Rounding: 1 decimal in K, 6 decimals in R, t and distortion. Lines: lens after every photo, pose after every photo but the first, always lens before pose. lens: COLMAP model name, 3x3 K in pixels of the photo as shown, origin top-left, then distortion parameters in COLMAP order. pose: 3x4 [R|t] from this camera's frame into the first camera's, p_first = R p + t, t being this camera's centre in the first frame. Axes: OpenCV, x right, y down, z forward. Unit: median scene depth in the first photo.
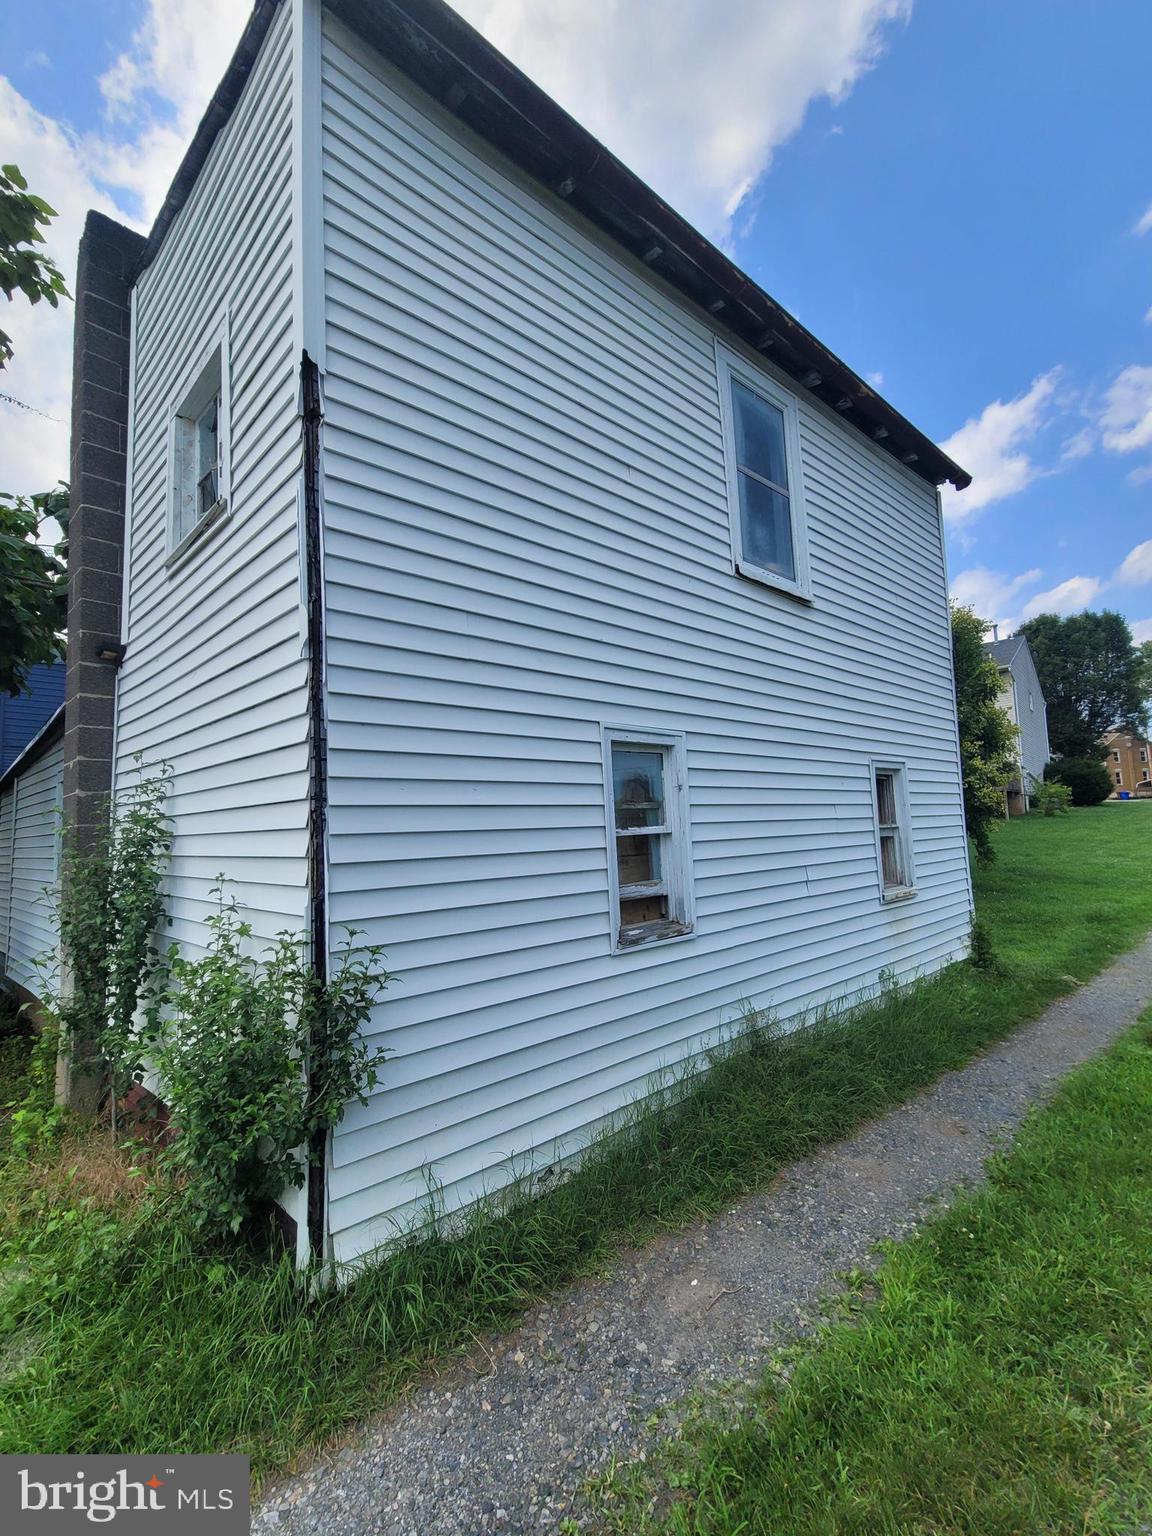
lens RADIAL K [[635.3, 0, 573.4], [0, 635.3, 782.4], [0, 0, 1]] dist [0.000963, -0.000055]
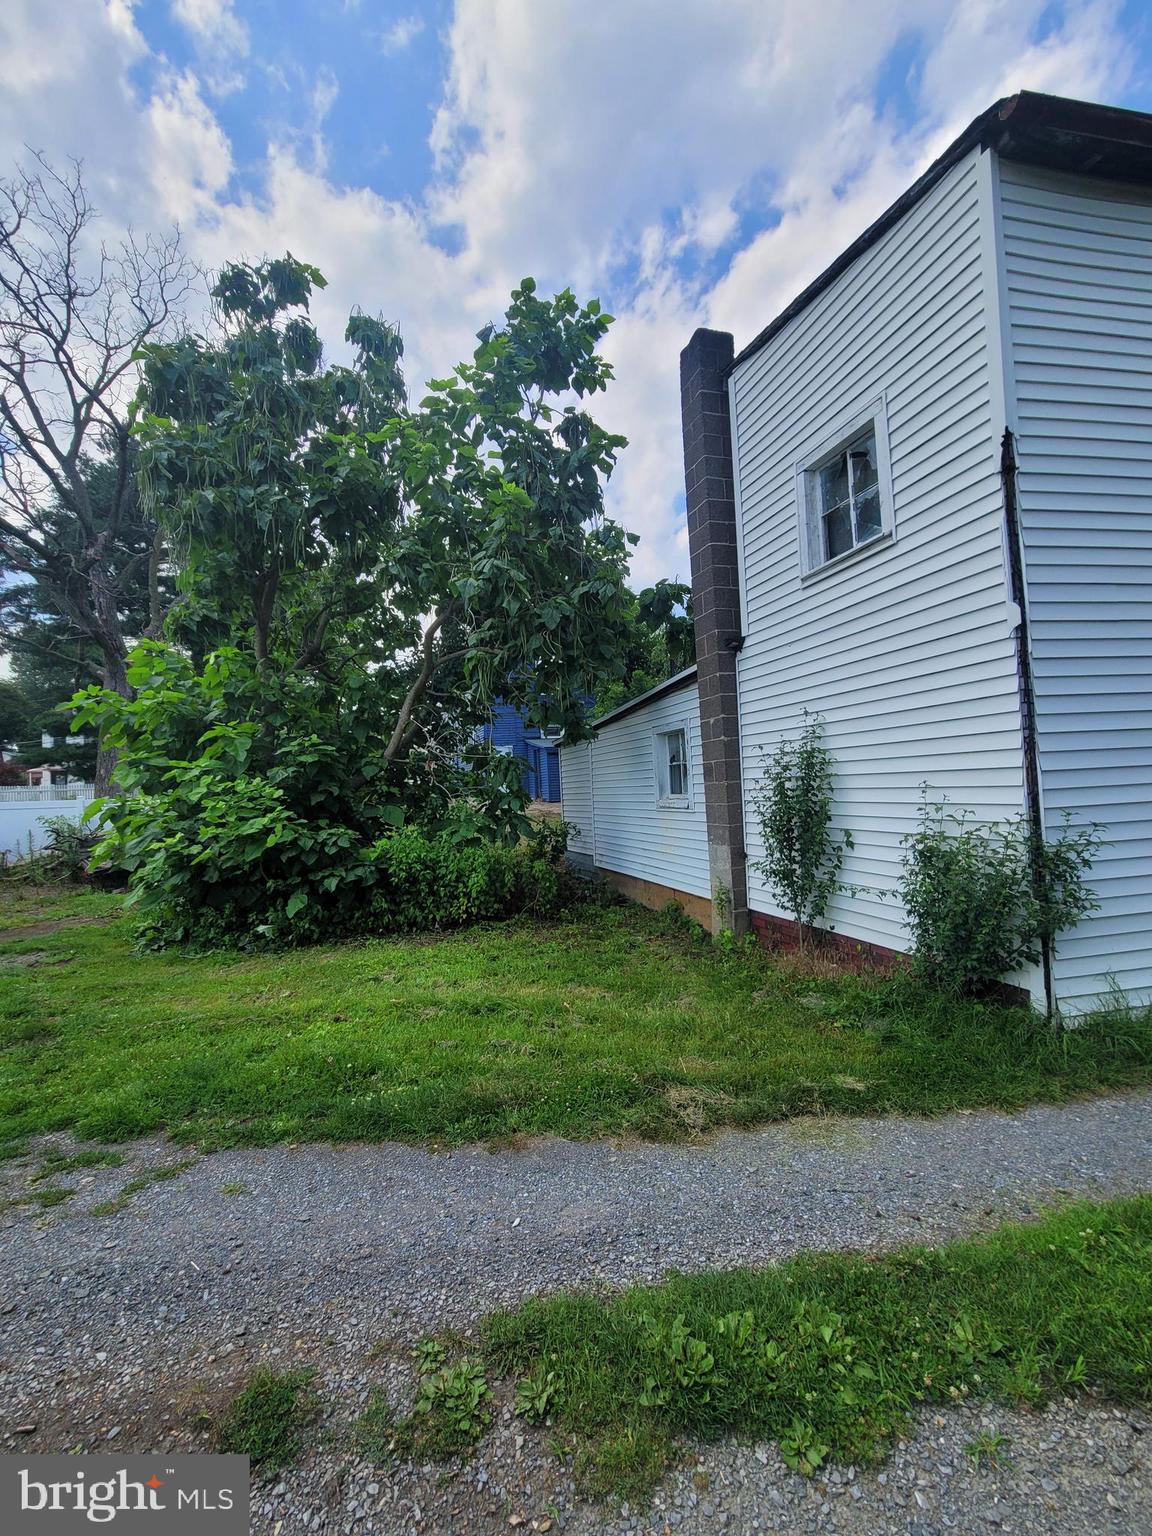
lens RADIAL K [[635.3, 0, 573.4], [0, 635.3, 782.4], [0, 0, 1]] dist [0.000963, -0.000055]
pose [[0.883894, -0.005816, -0.467651, -0.650921], [0.043109, 0.996679, 0.069084, 0.000683], [0.465696, -0.081223, 0.881209, -0.870496]]
